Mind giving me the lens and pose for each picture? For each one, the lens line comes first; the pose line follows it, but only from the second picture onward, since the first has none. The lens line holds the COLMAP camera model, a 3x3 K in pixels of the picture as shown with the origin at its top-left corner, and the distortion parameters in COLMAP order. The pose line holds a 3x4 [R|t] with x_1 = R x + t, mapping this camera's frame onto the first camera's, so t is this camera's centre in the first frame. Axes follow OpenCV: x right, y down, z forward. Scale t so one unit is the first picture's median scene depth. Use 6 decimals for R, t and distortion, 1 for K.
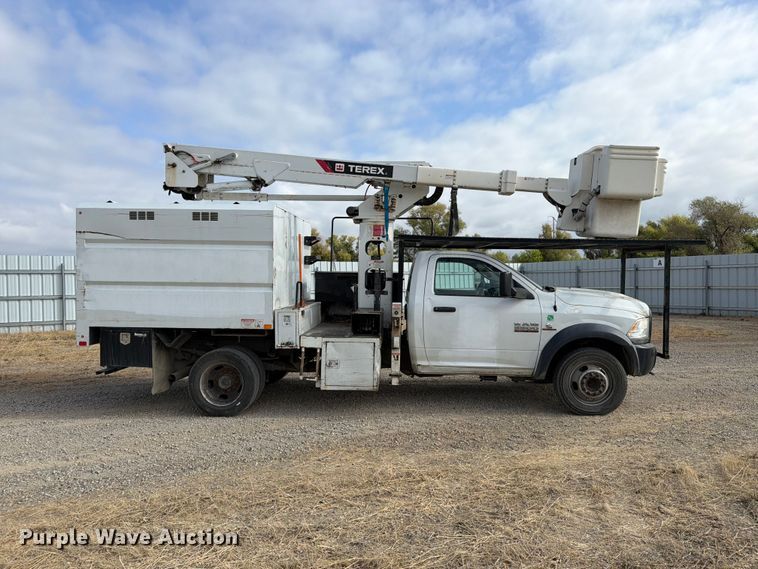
lens RADIAL K [[547.1, 0, 379.0], [0, 547.1, 284.5], [0, 0, 1]] dist [0.066013, -0.074869]
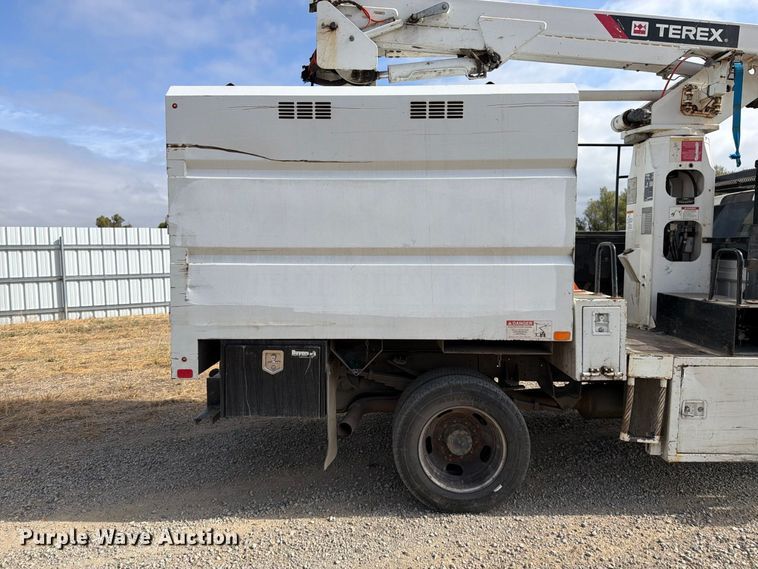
lens RADIAL K [[563.4, 0, 361.8], [0, 563.4, 281.5], [0, 0, 1]] dist [0.035303, -0.050709]
pose [[0.999926, -0.012156, 0.000342, -0.369982], [0.012136, 0.999281, 0.035920, 0.007687], [-0.000778, -0.035913, 0.999355, 0.482228]]
